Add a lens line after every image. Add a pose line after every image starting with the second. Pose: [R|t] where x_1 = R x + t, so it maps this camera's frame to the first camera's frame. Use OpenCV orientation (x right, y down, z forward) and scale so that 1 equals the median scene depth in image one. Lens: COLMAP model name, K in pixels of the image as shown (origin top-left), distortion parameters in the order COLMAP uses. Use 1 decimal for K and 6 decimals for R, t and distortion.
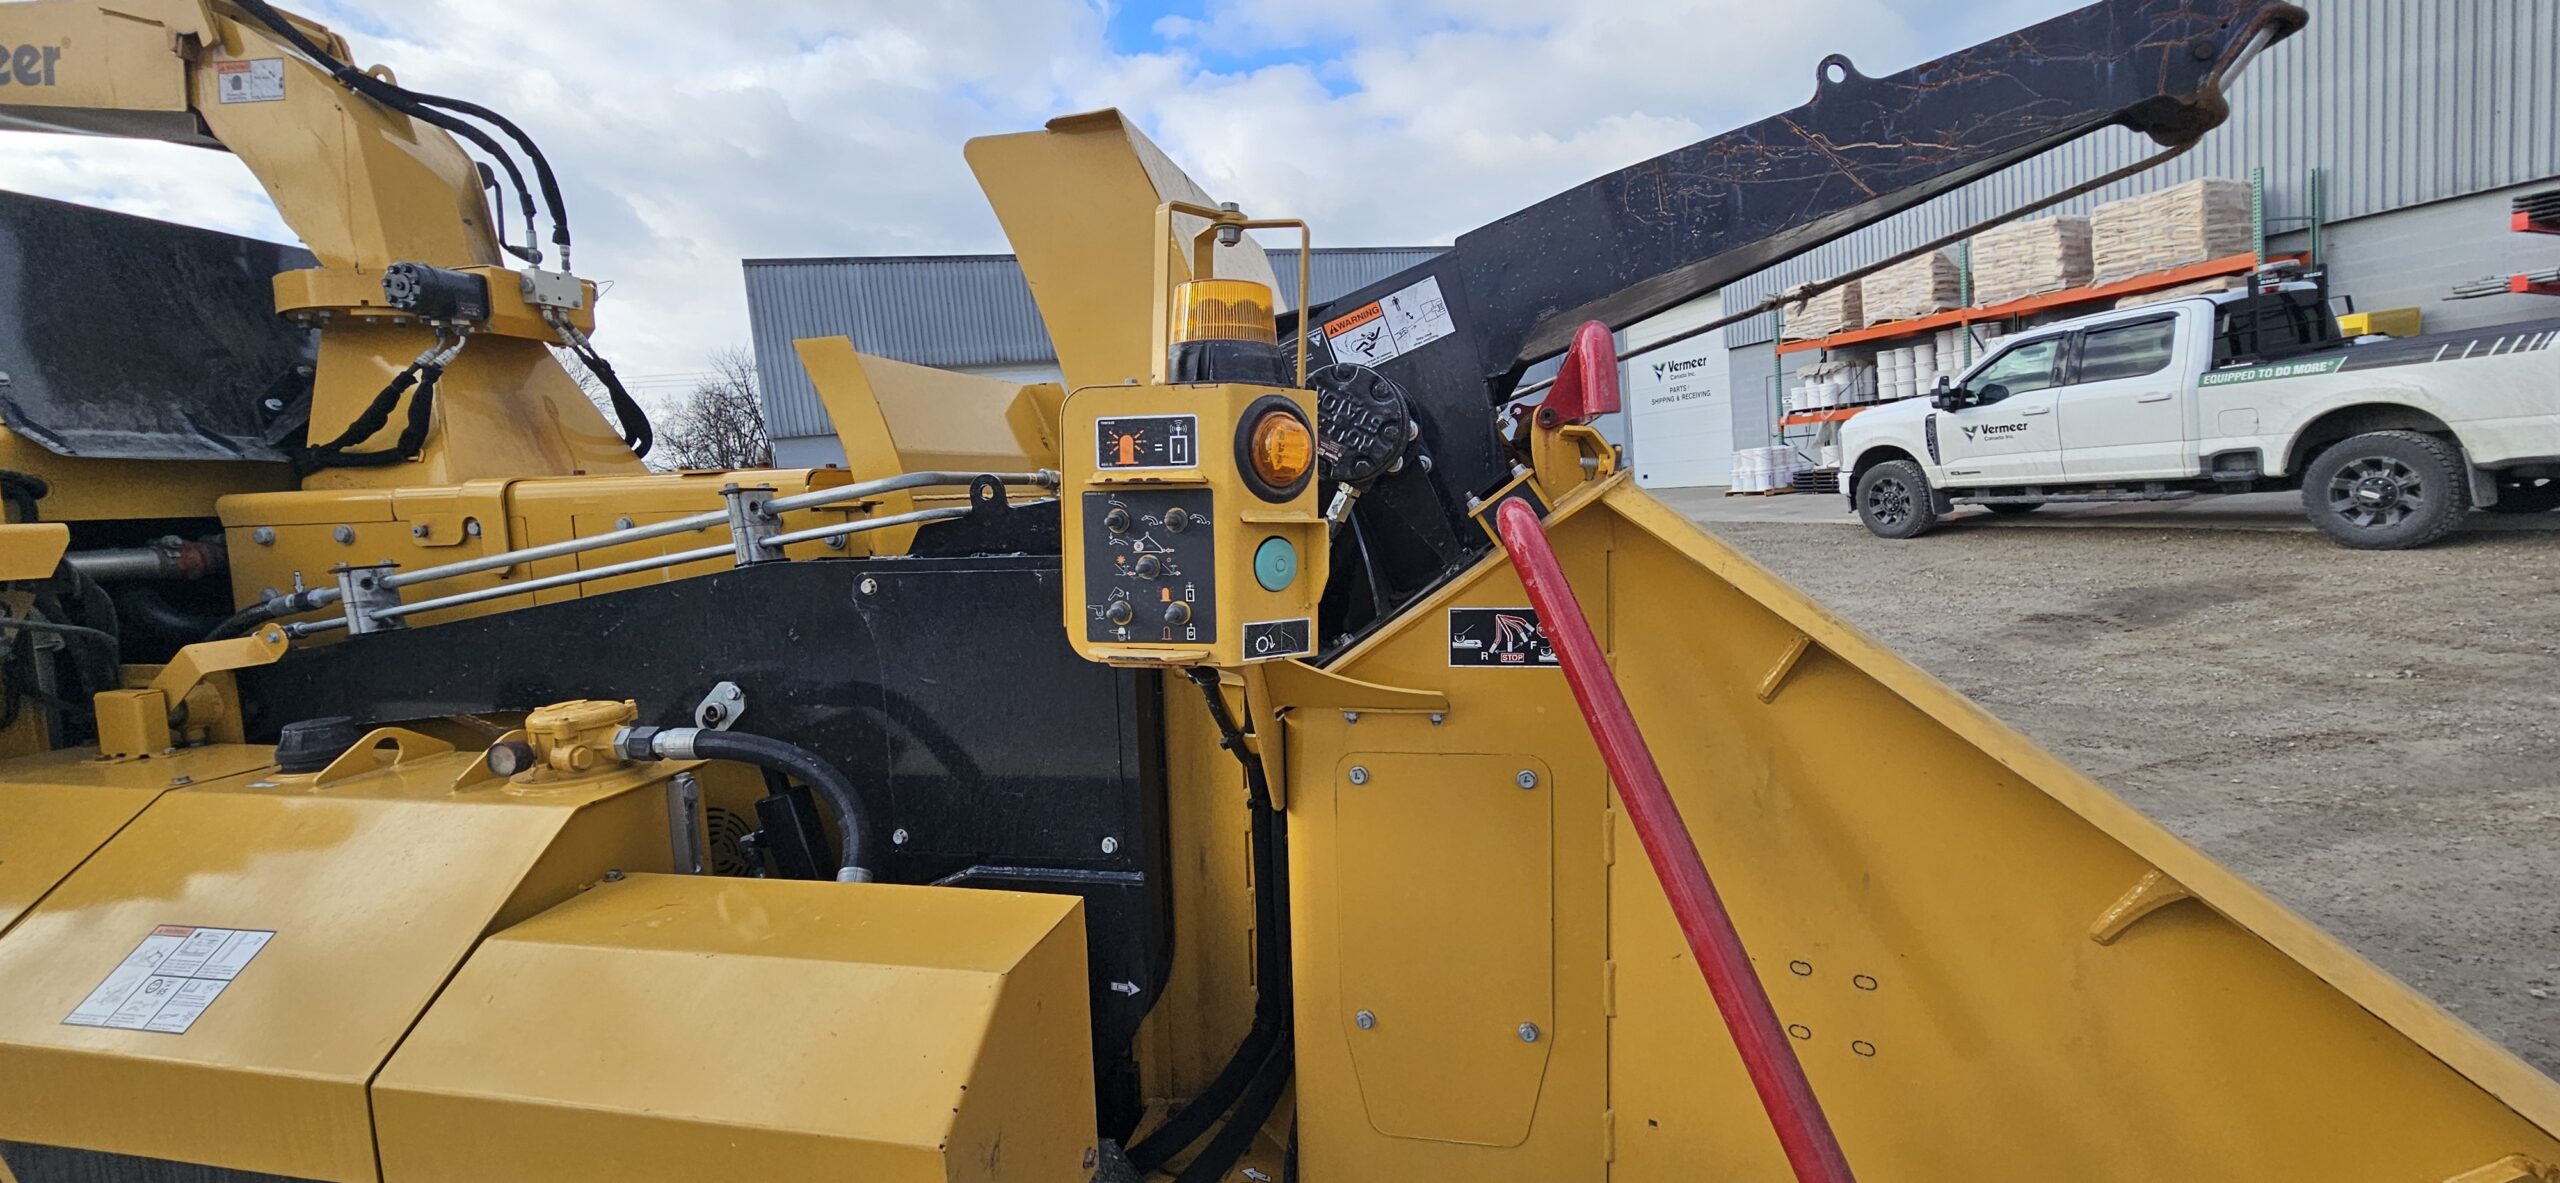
lens RADIAL K [[1046.8, 0, 1285.4], [0, 1046.8, 603.2], [0, 0, 1]] dist [-0.001549, 0.000280]
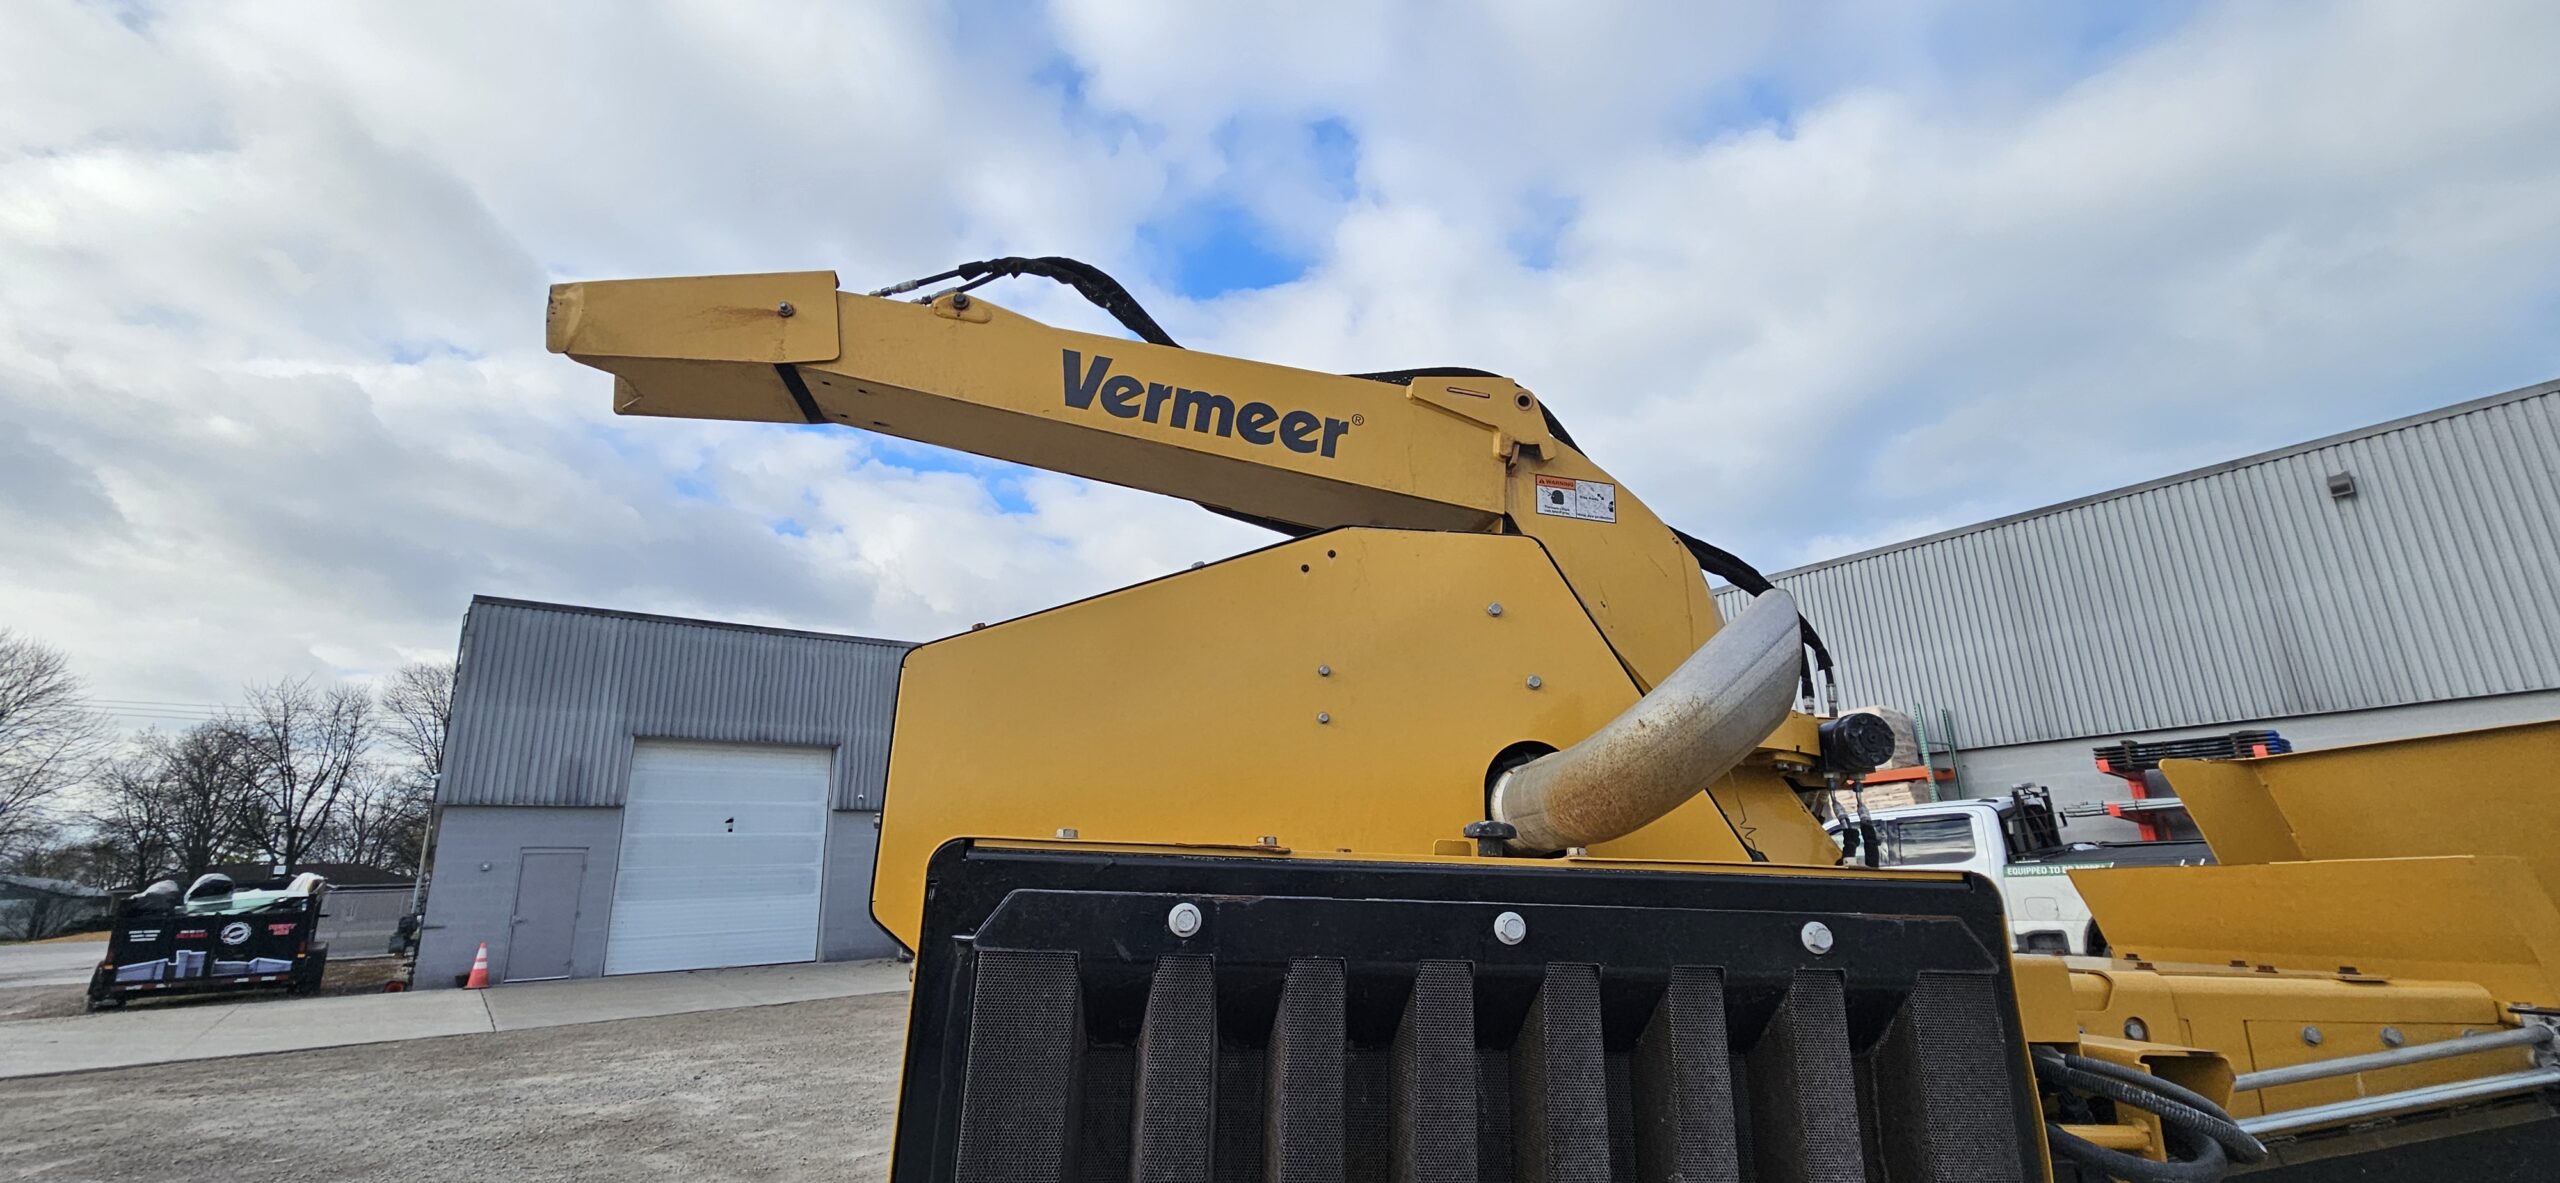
lens RADIAL K [[1046.8, 0, 1282.4], [0, 1046.8, 597.0], [0, 0, 1]] dist [-0.001549, 0.000280]
pose [[0.945547, 0.143546, 0.292122, -0.324146], [-0.019986, 0.921408, -0.388082, -0.013416], [-0.324871, 0.361111, 0.874104, 0.069200]]
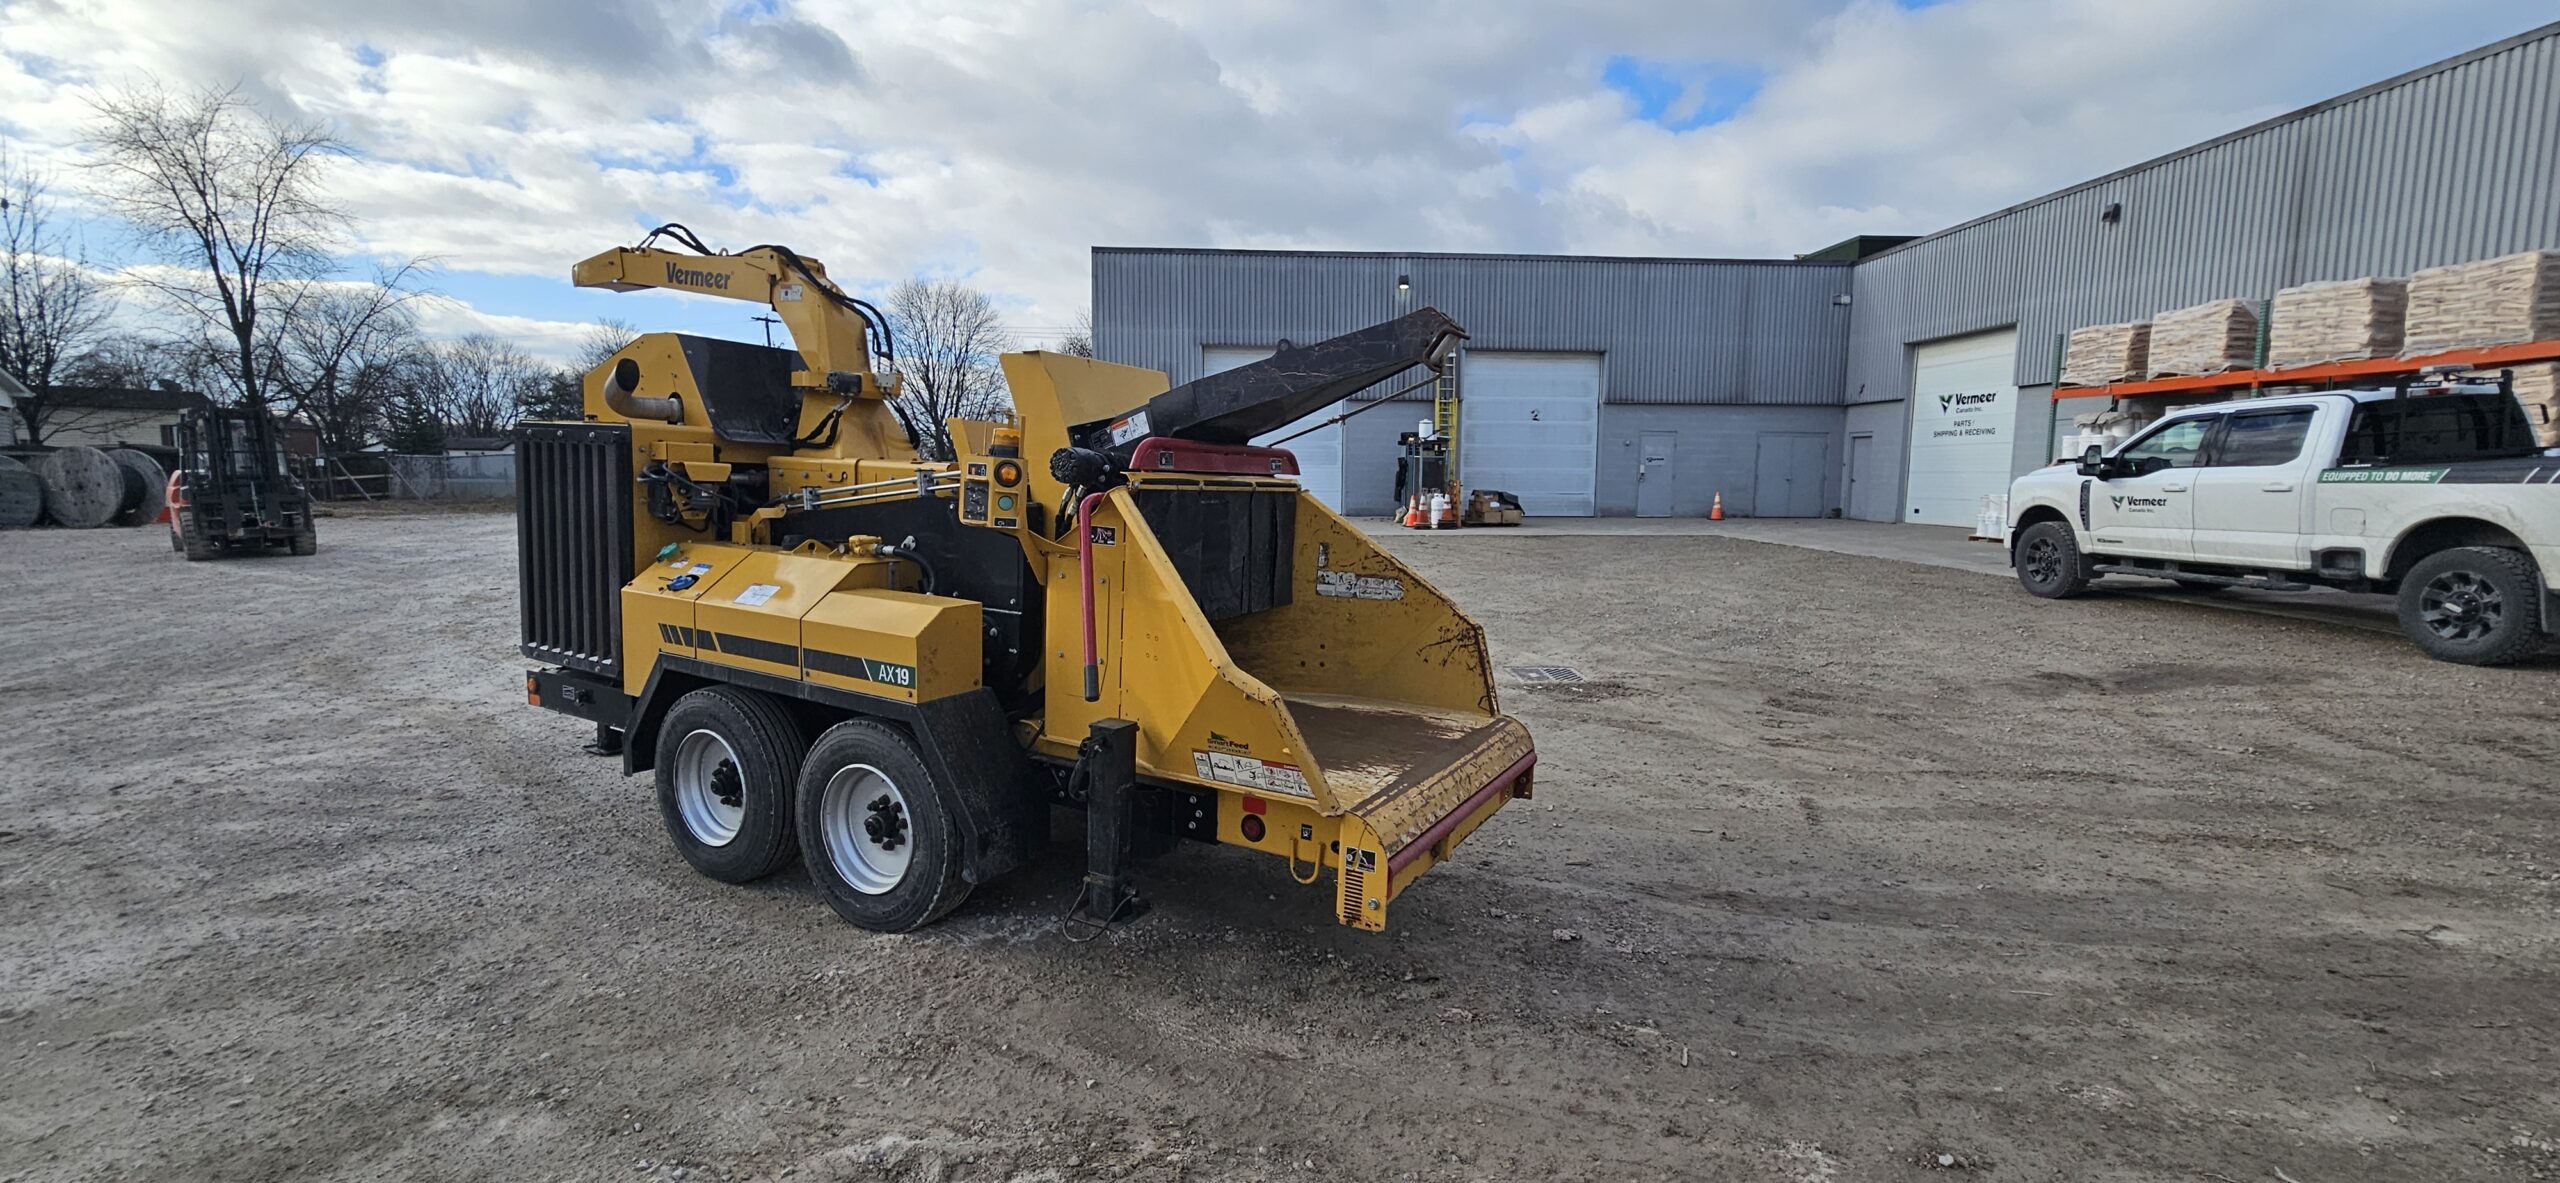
lens RADIAL K [[1046.8, 0, 1287.4], [0, 1046.8, 618.9], [0, 0, 1]] dist [-0.001549, 0.000280]
pose [[0.950888, 0.142706, -0.274676, 0.206286], [-0.132463, 0.989628, 0.055586, 0.000136], [0.279759, -0.016472, 0.959929, -0.239262]]
